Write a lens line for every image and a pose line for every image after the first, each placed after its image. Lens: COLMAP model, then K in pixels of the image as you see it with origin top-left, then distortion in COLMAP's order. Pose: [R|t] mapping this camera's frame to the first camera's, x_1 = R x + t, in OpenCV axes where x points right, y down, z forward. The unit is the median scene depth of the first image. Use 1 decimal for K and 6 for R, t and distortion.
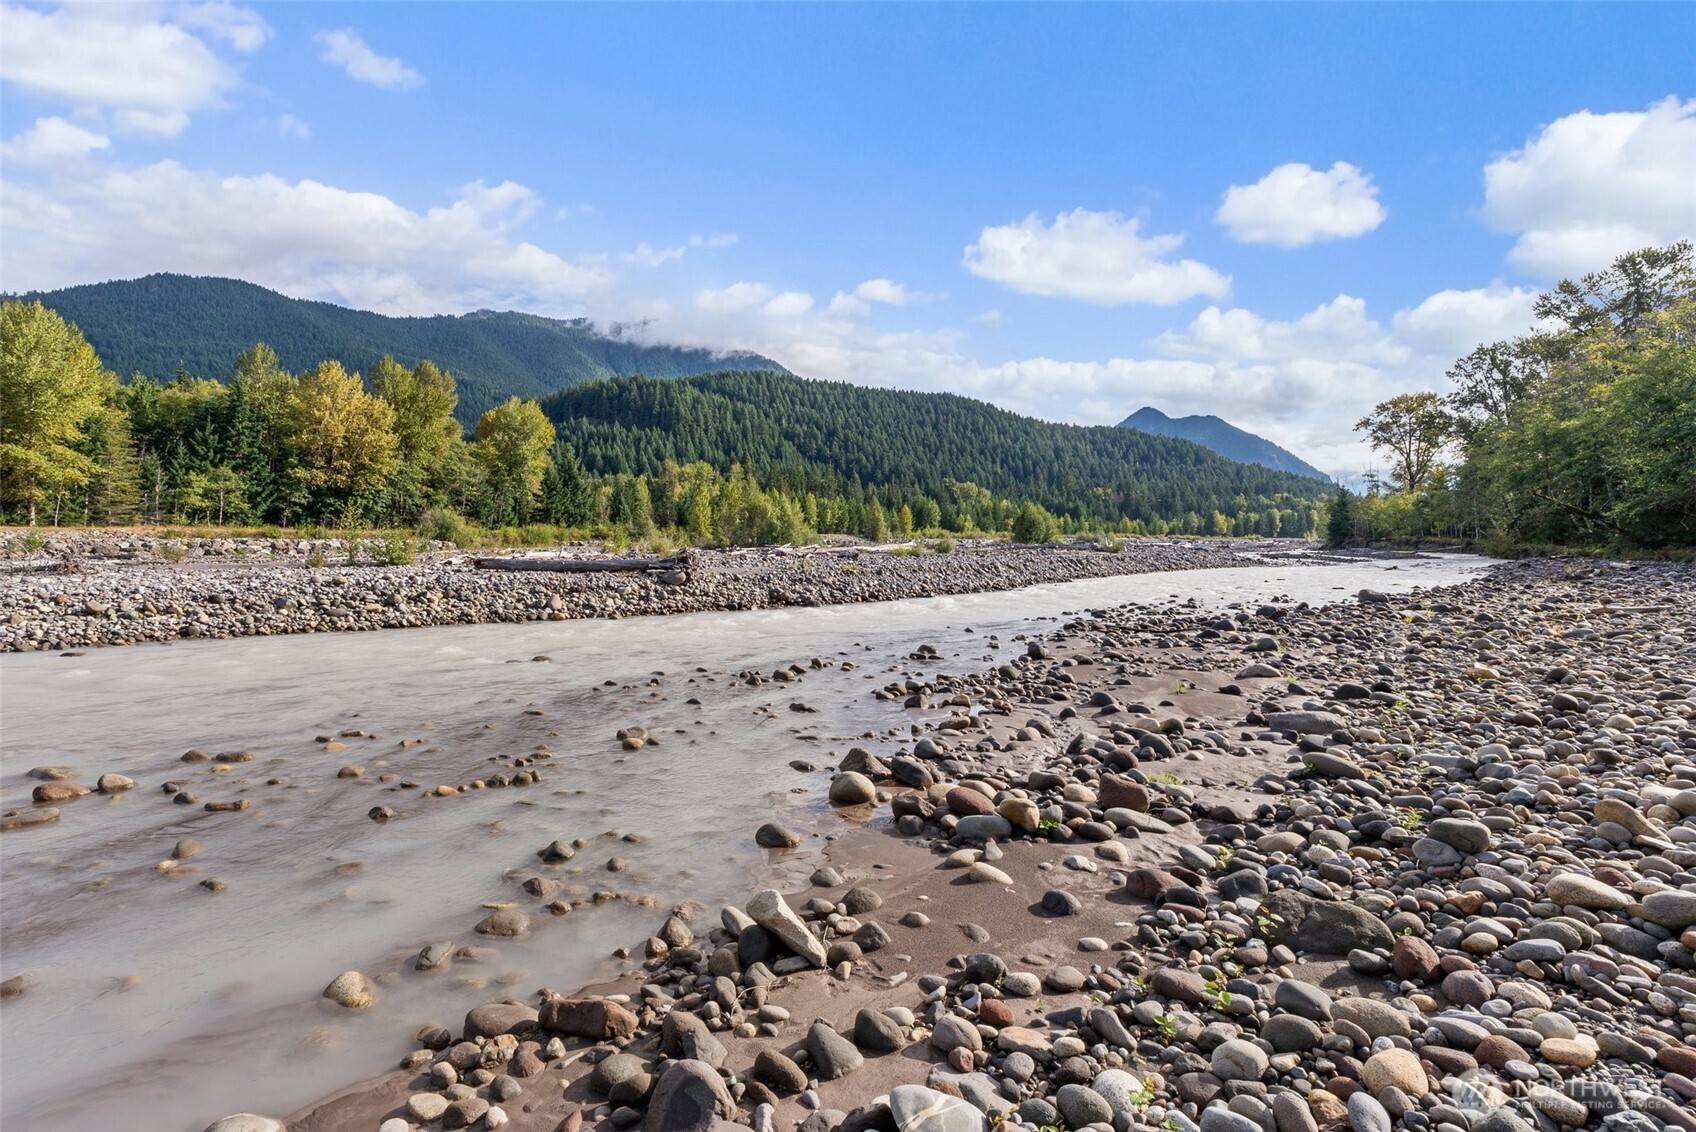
lens RADIAL K [[763.0, 0, 849.4], [0, 763.0, 562.1], [0, 0, 1]] dist [-0.009541, 0.002361]
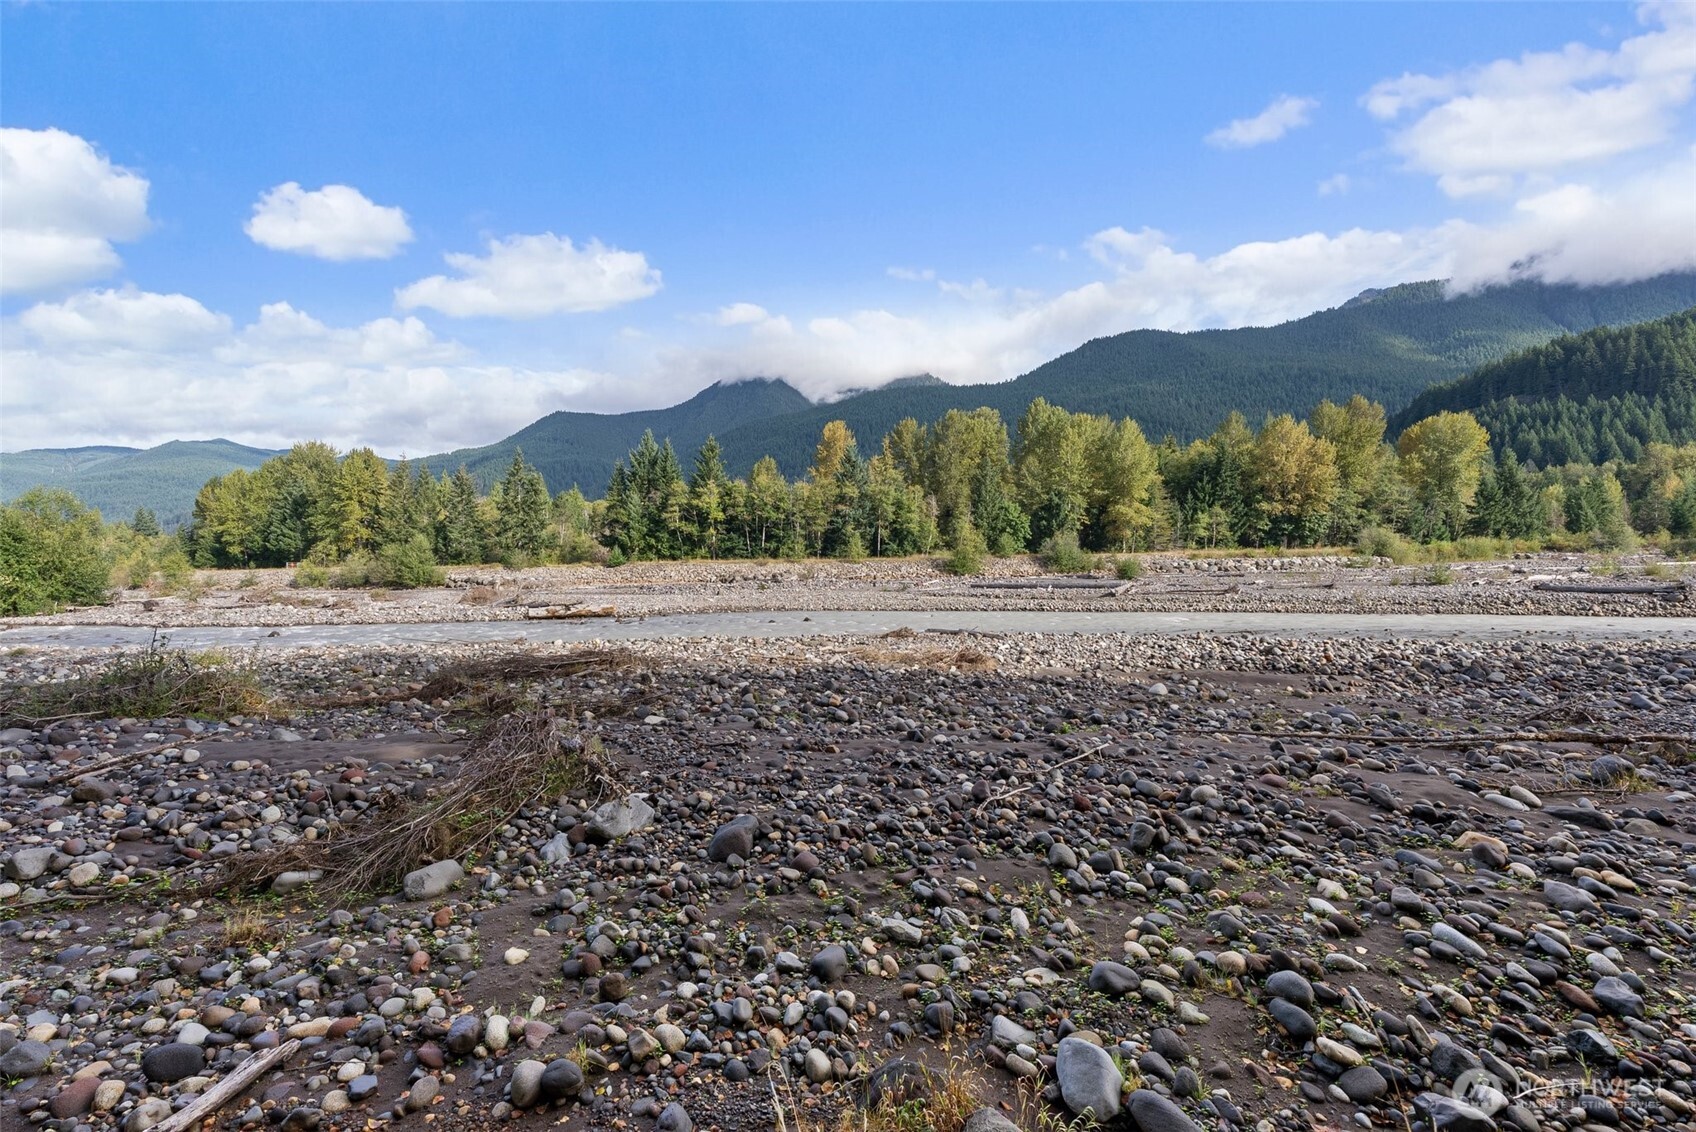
lens RADIAL K [[810.3, 0, 843.3], [0, 810.3, 555.6], [0, 0, 1]] dist [-0.006790, 0.003348]
pose [[0.523410, -0.012363, -0.851991, 0.067489], [-0.003674, 0.999853, -0.016765, -0.007377], [0.852073, 0.011905, 0.523287, -0.305486]]
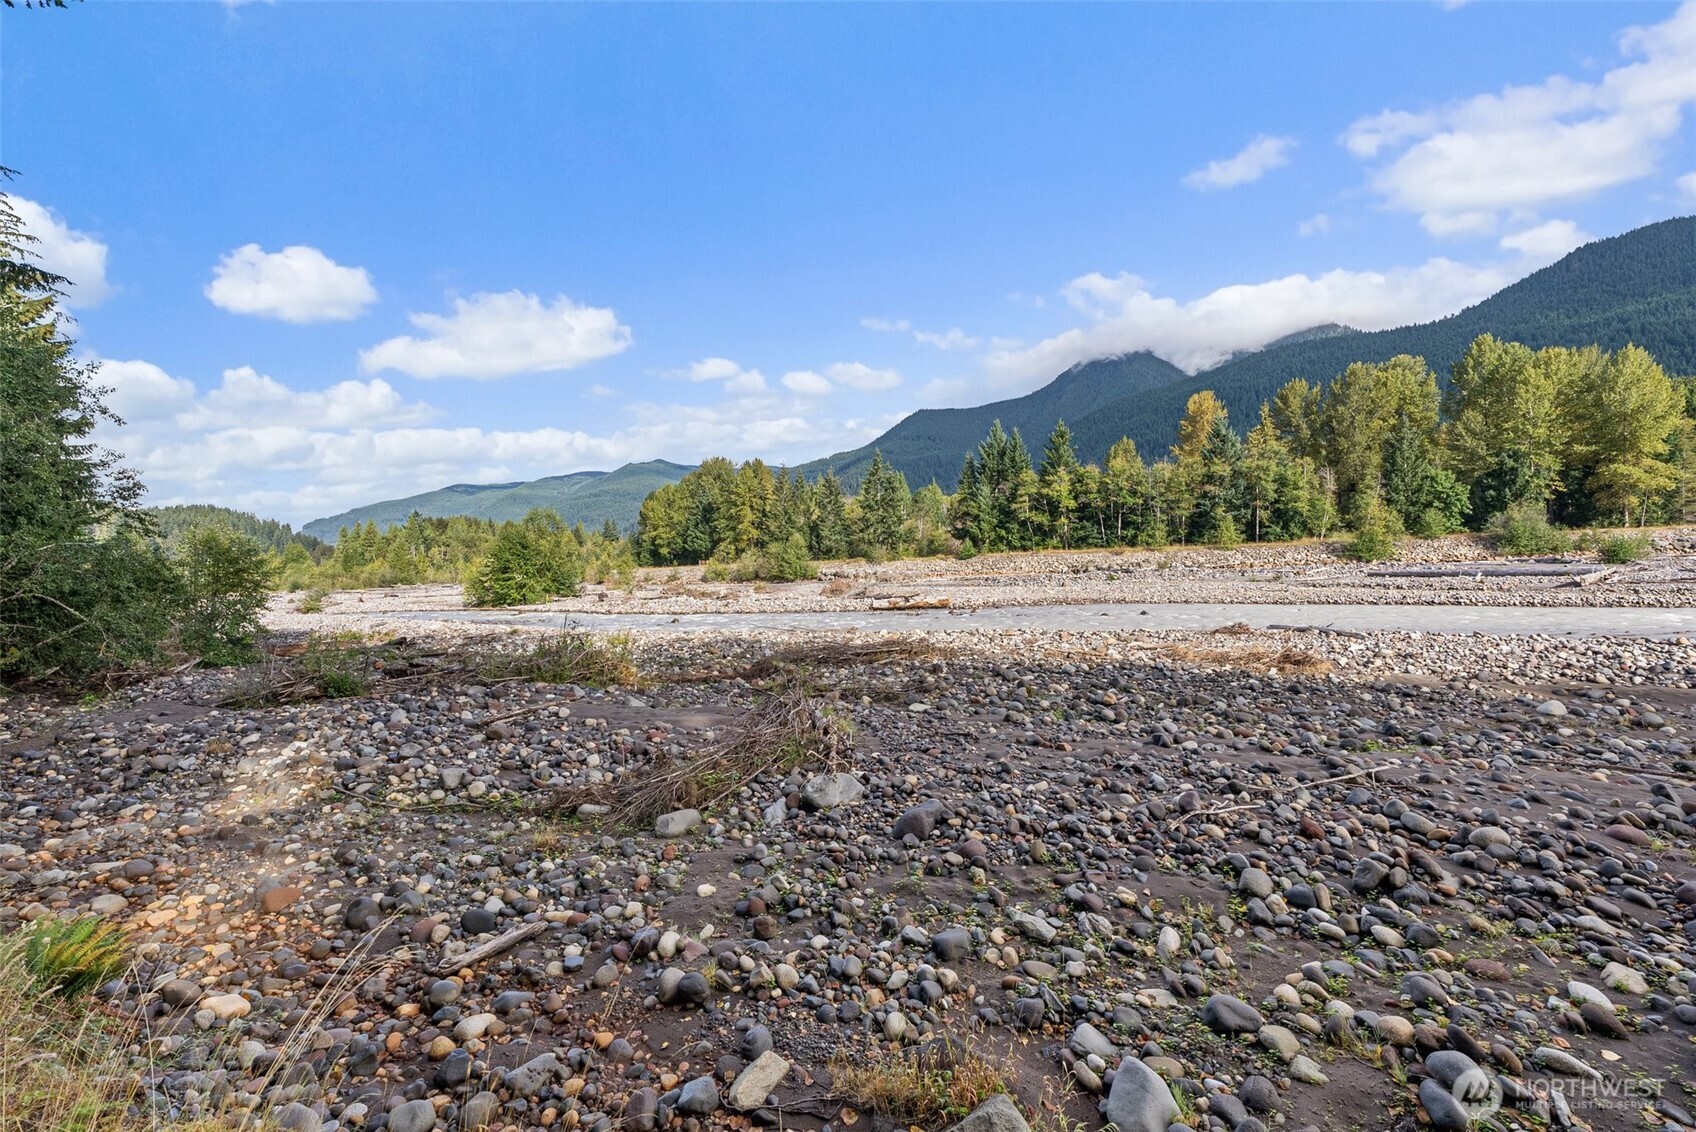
lens RADIAL K [[810.3, 0, 822.8], [0, 810.3, 566.9], [0, 0, 1]] dist [-0.006790, 0.003348]
pose [[0.098624, 0.003946, -0.995117, 0.069637], [0.015456, 0.999865, 0.005497, -0.007522], [0.995005, -0.015922, 0.098549, -0.302090]]
